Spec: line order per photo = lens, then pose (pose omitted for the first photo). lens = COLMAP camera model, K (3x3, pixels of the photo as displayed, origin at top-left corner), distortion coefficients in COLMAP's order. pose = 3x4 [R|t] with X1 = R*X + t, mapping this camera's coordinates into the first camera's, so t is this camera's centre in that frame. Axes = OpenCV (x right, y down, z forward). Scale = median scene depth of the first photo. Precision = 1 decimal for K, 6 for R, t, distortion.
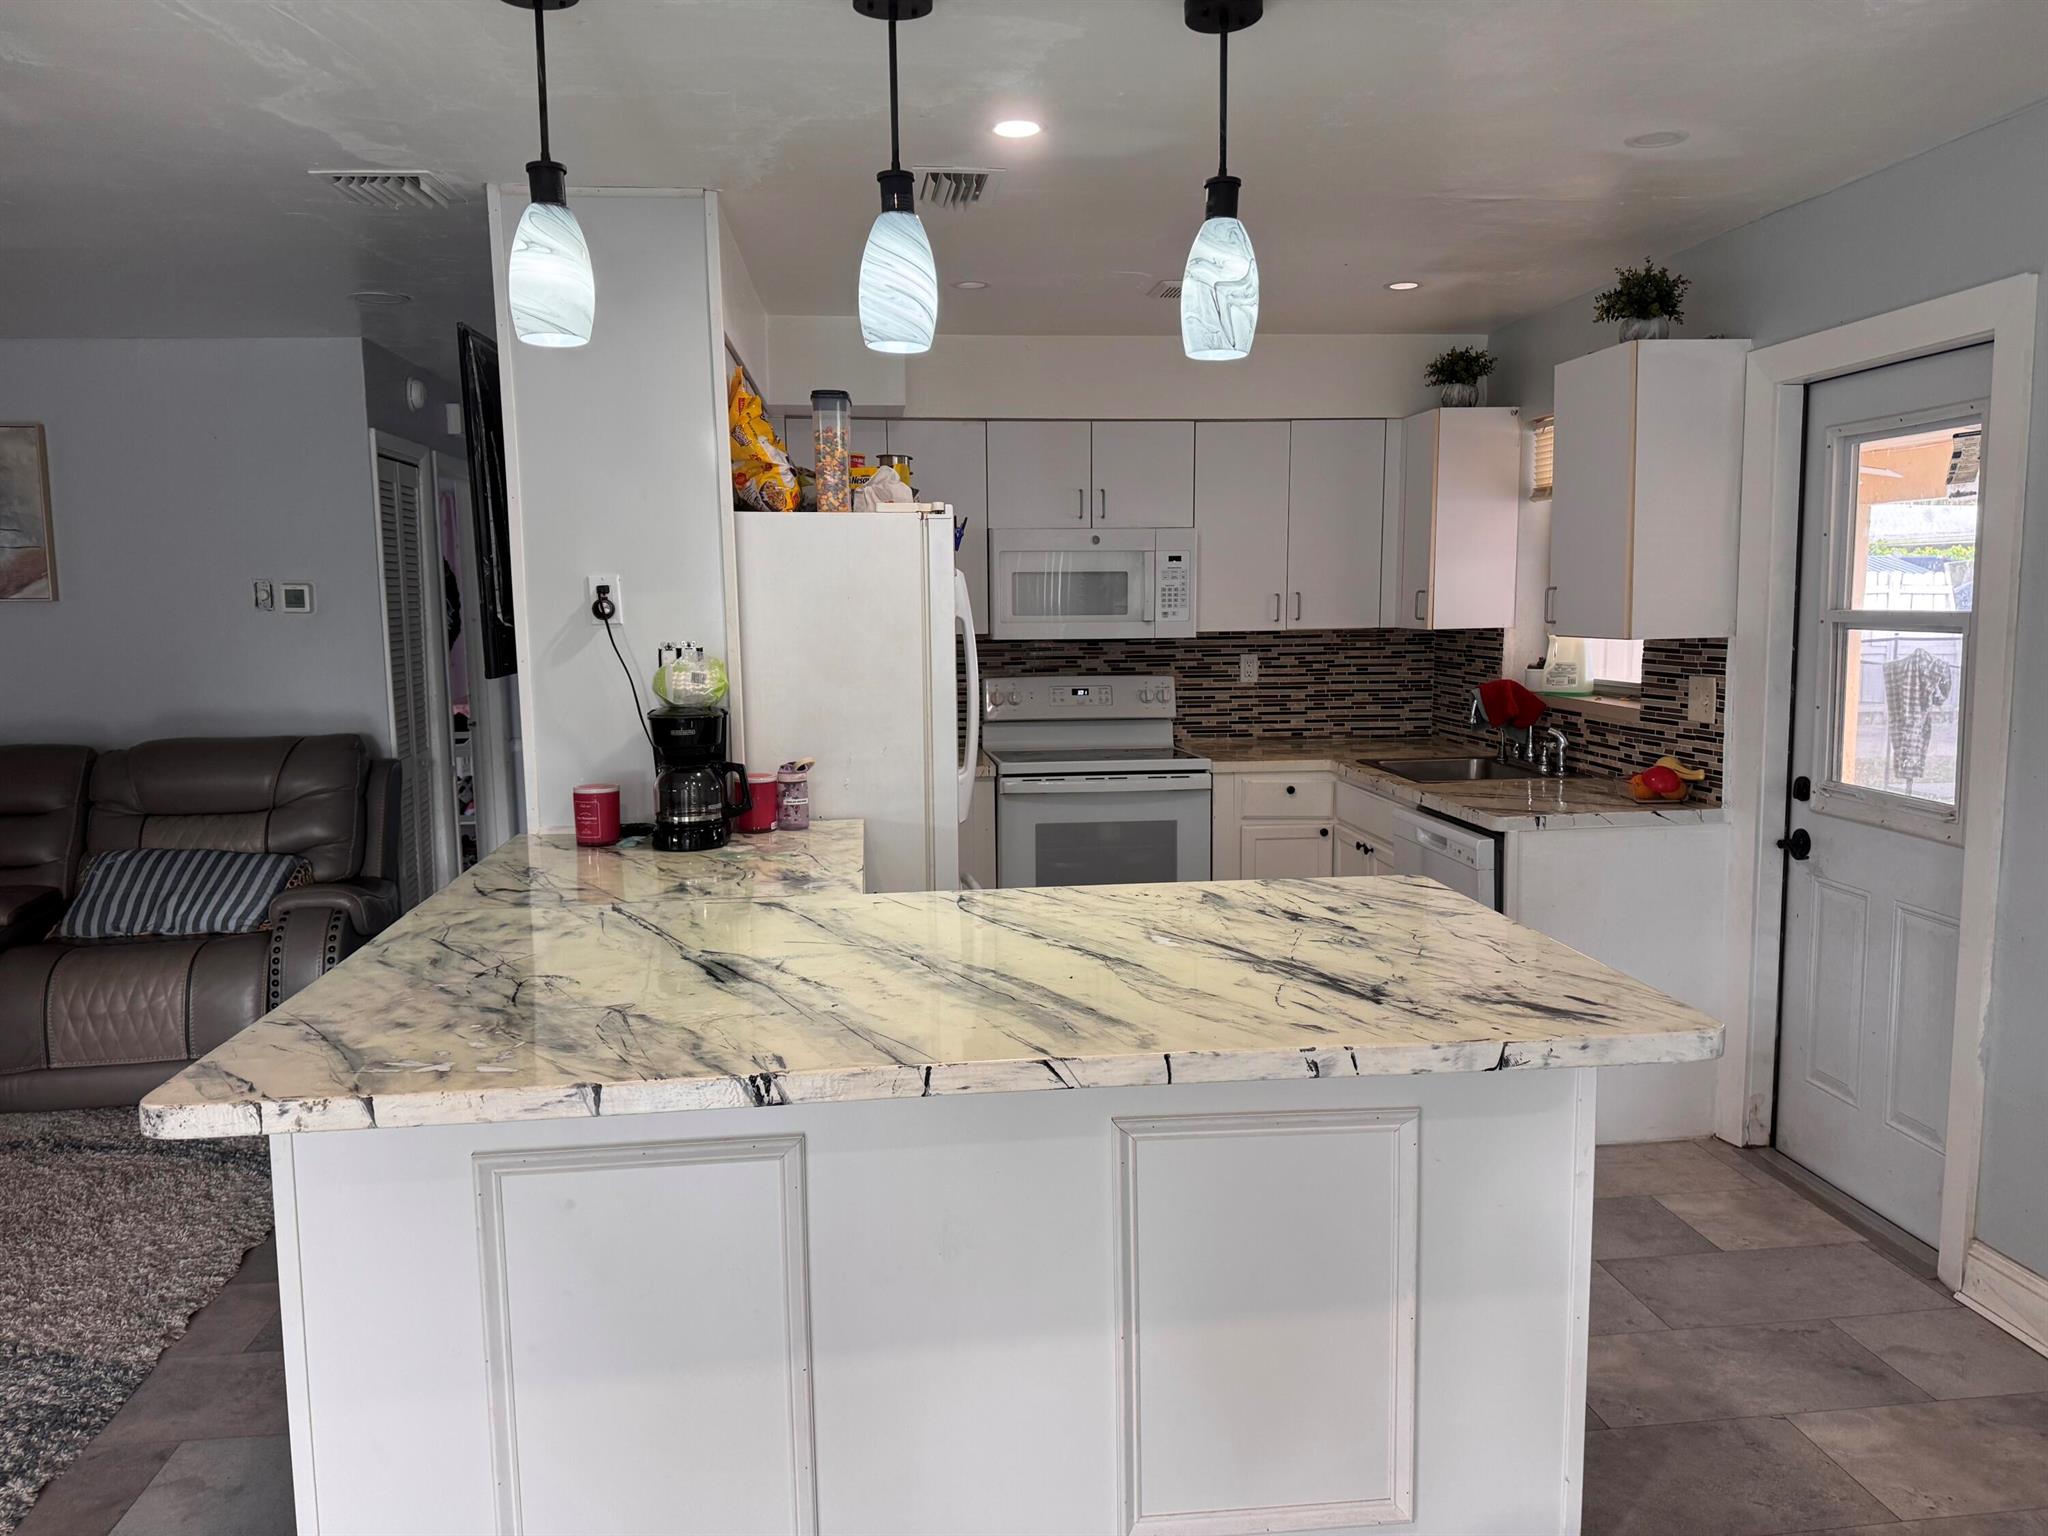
lens RADIAL K [[1435.5, 0, 1032.0], [0, 1435.5, 758.2], [0, 0, 1]] dist [0.012112, -0.013908]
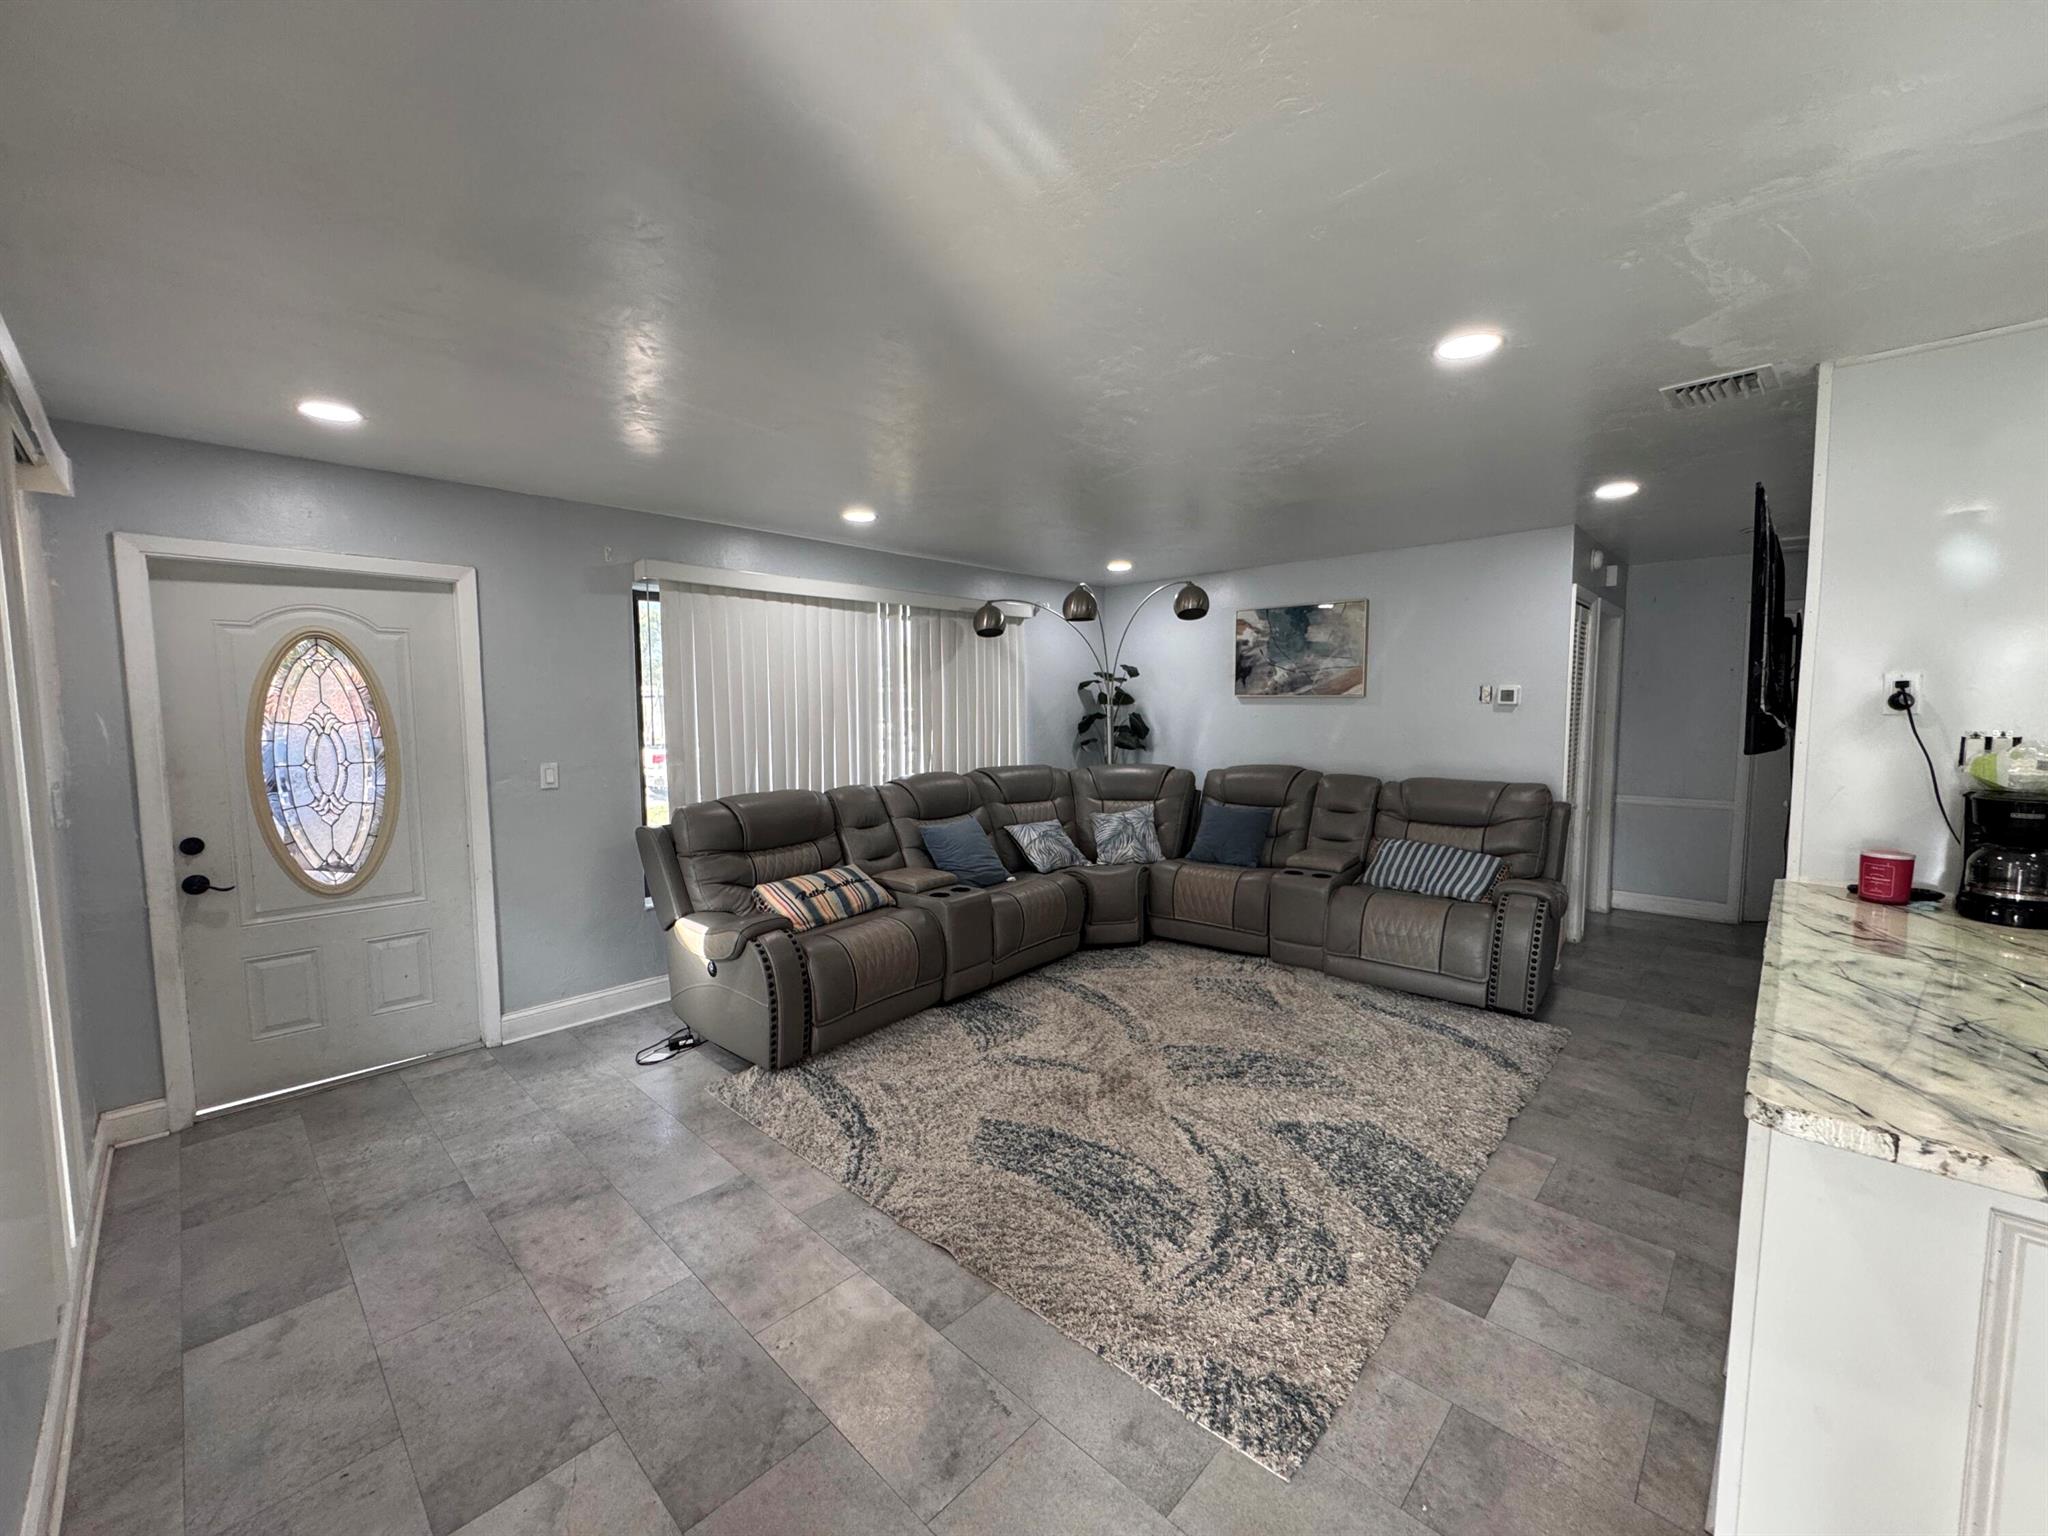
lens RADIAL K [[818.2, 0, 1030.7], [0, 818.2, 763.3], [0, 0, 1]] dist [-0.007832, 0.001409]
pose [[0.636202, 0.067544, -0.768561, -0.166388], [-0.093404, 0.995576, 0.010177, 0.004288], [0.765848, 0.065313, 0.639696, 0.026259]]
